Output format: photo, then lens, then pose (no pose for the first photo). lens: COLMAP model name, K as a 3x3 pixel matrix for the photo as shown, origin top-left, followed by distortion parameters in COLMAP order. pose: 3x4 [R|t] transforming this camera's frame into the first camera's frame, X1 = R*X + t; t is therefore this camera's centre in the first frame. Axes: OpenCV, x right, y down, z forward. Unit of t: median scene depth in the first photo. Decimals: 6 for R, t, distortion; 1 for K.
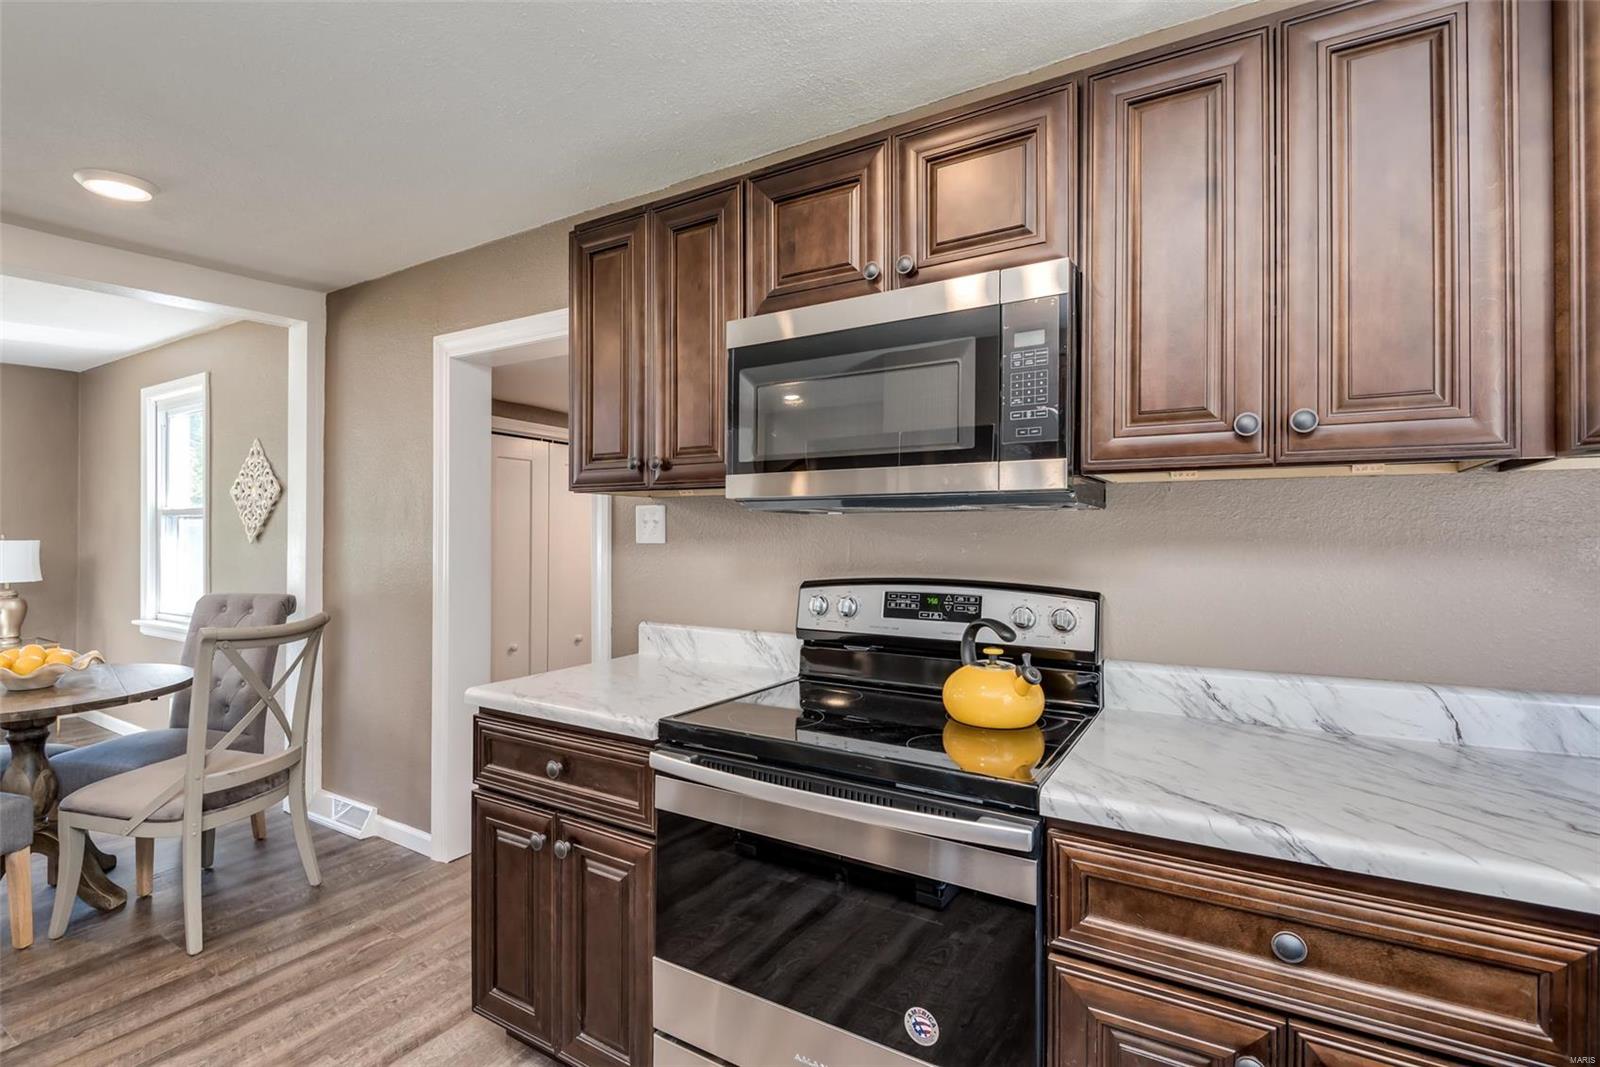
lens RADIAL K [[764.2, 0, 788.4], [0, 764.2, 525.6], [0, 0, 1]] dist [-0.000575, -0.000688]
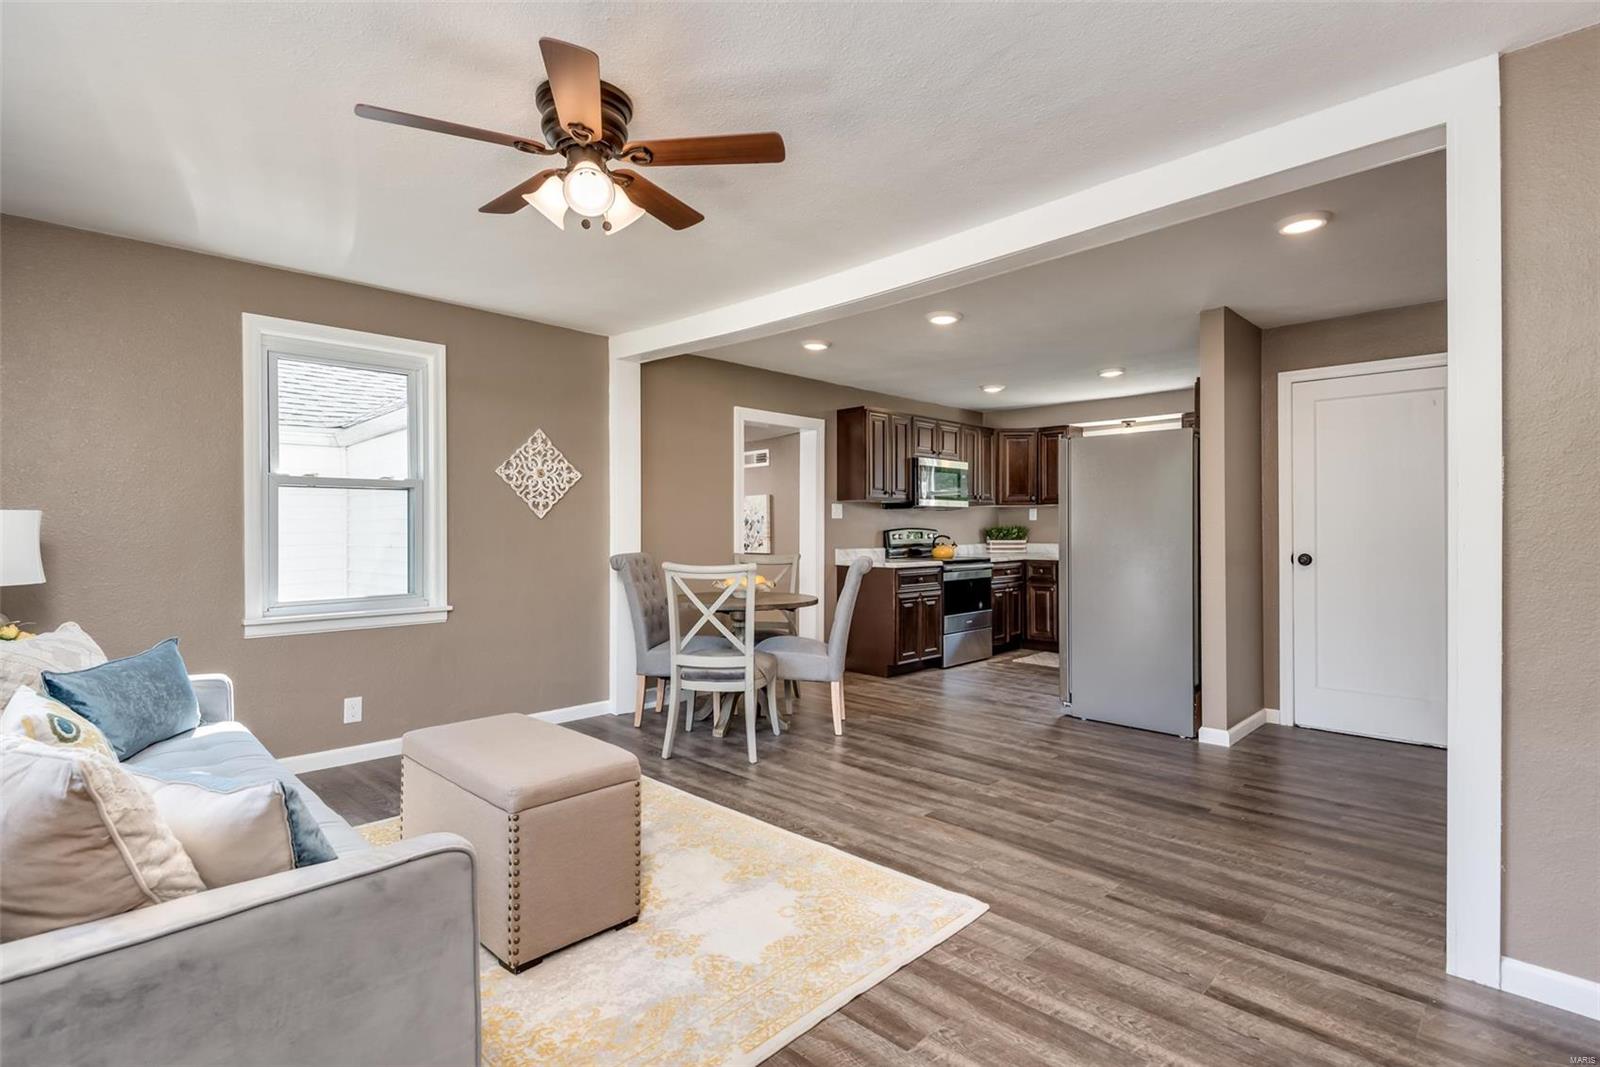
lens RADIAL K [[764.2, 0, 788.4], [0, 764.2, 525.6], [0, 0, 1]] dist [-0.000575, -0.000688]
pose [[0.213493, 0.012069, 0.976870, -2.850194], [0.003741, 0.999906, -0.013171, 0.082229], [-0.976937, 0.006466, 0.213428, 0.619961]]
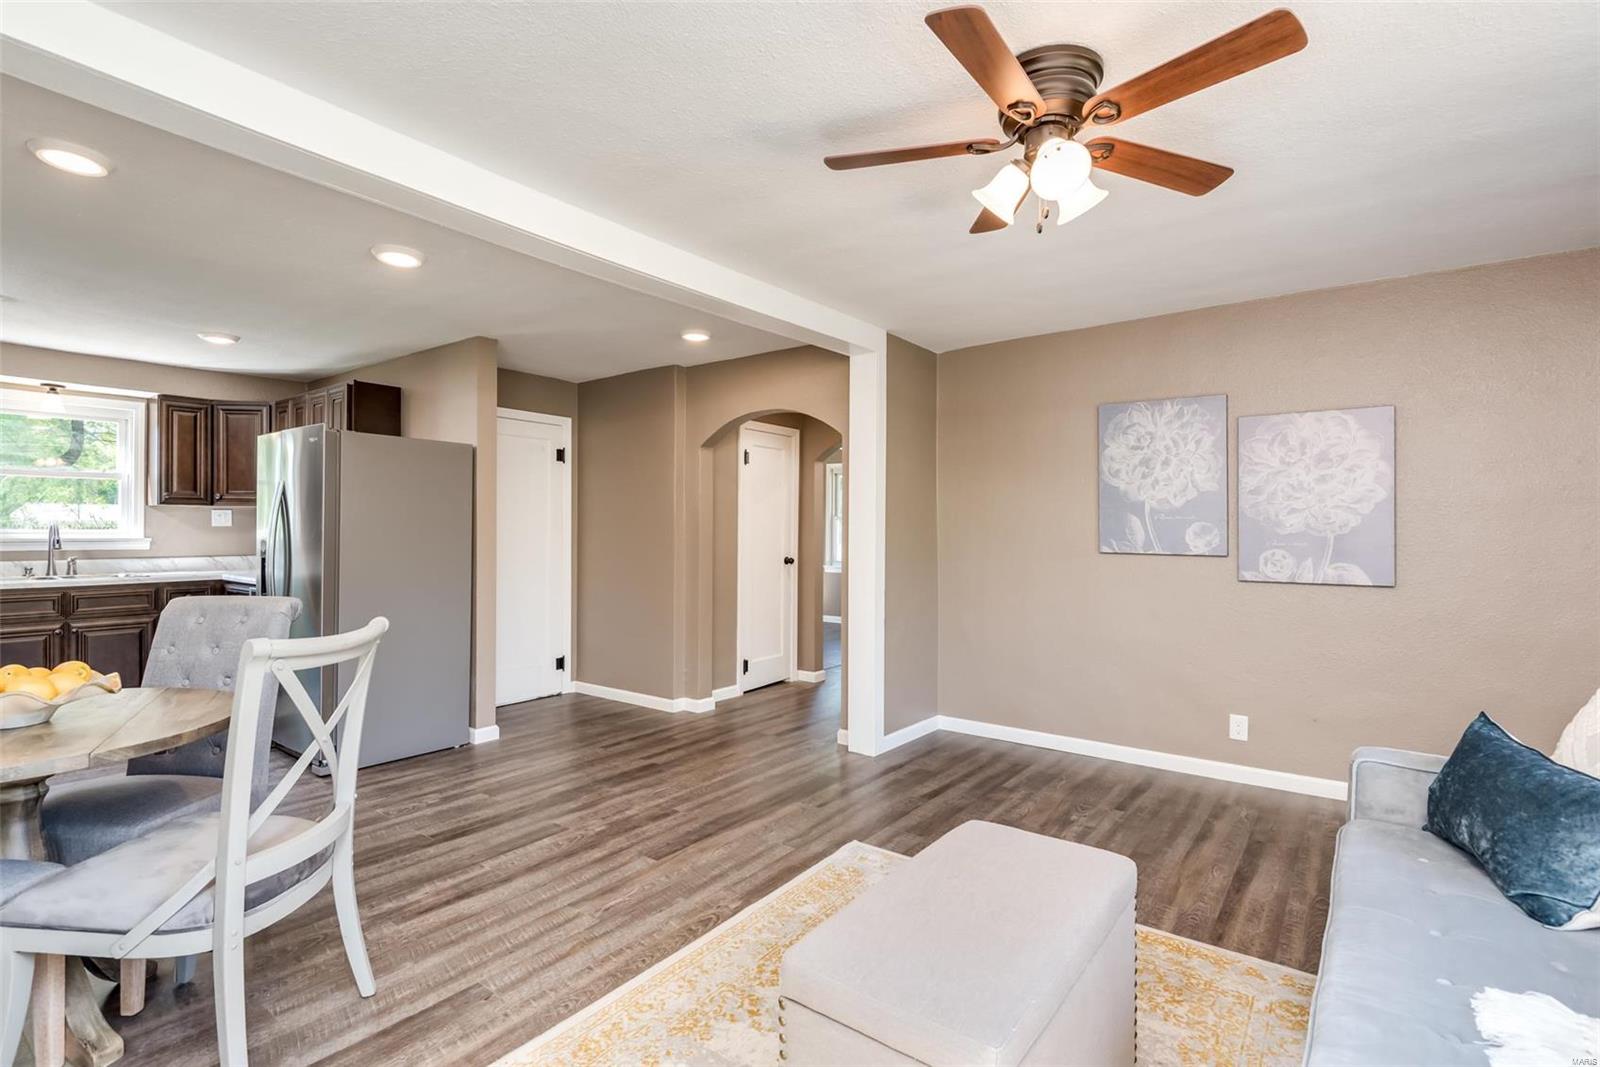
lens RADIAL K [[743.8, 0, 795.4], [0, 743.8, 531.2], [0, 0, 1]] dist [0.021947, -0.021528]
pose [[-0.996163, 0.003450, 0.087444, -1.840892], [0.003570, 0.999993, 0.001217, 0.044903], [-0.087440, 0.001525, -0.996169, 1.819745]]
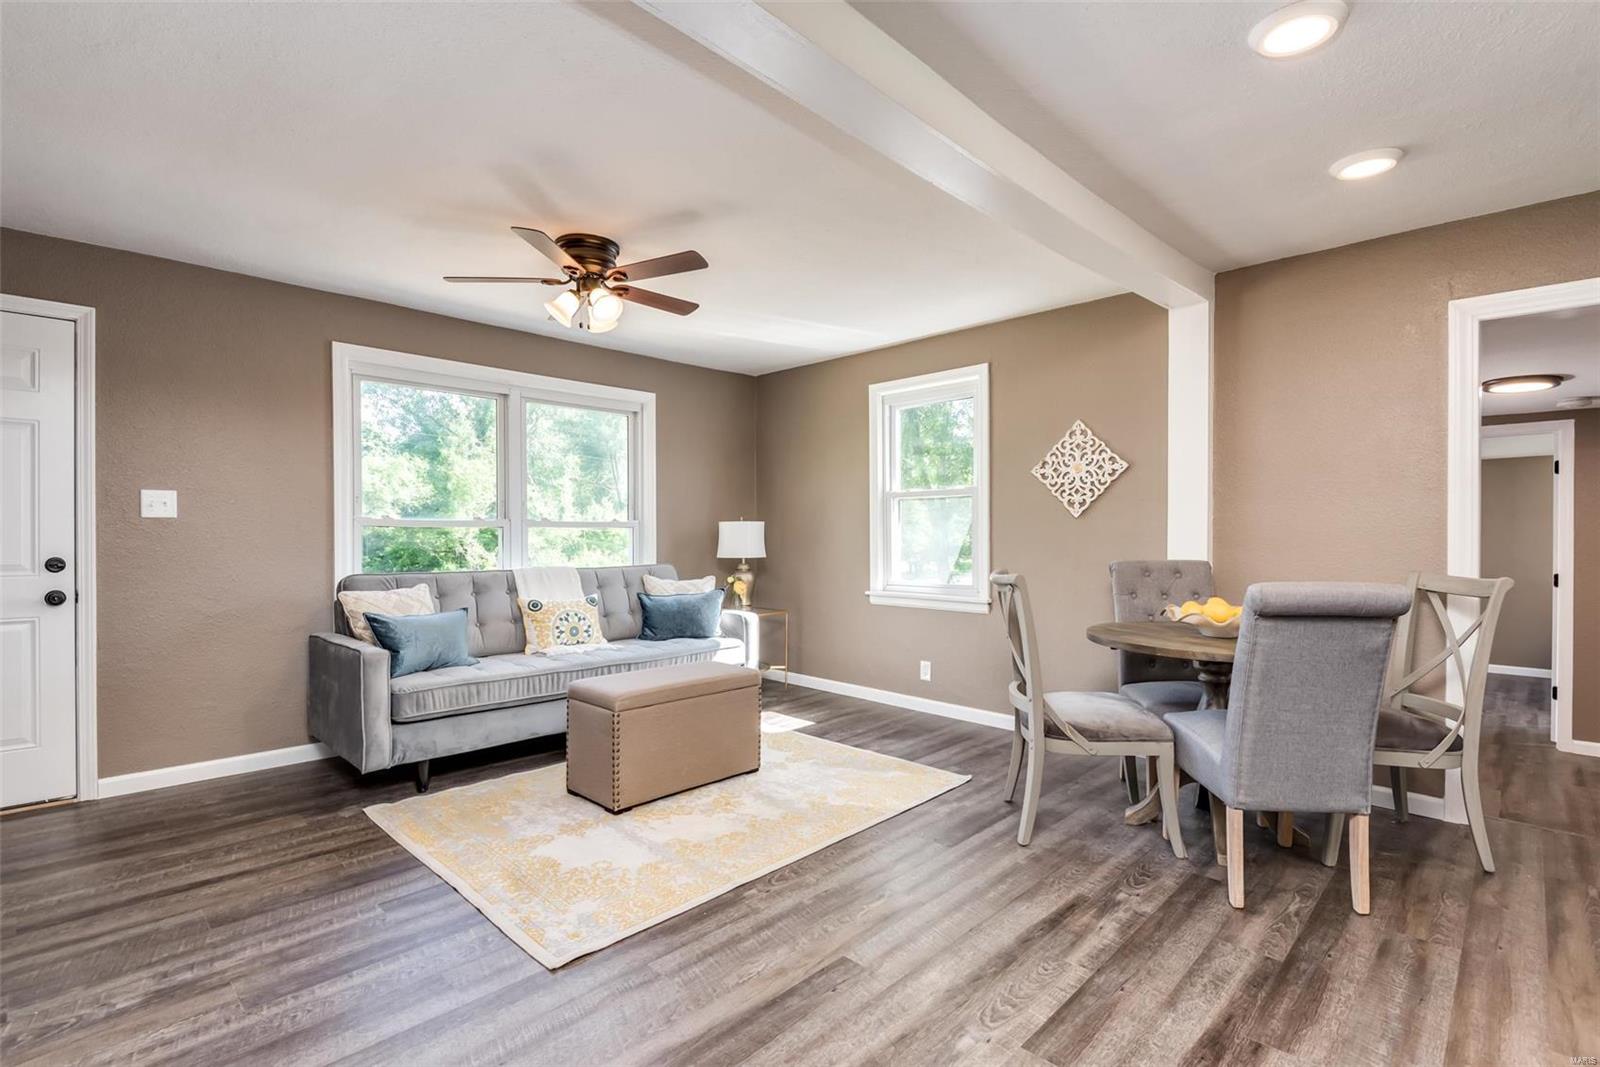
lens RADIAL K [[749.8, 0, 799.7], [0, 749.8, 535.9], [0, 0, 1]] dist [0.031311, -0.024482]
pose [[0.977713, 0.006494, -0.209847, -1.392900], [-0.006792, 0.999977, -0.000703, 0.083886], [0.209838, 0.002113, 0.977734, -0.175596]]
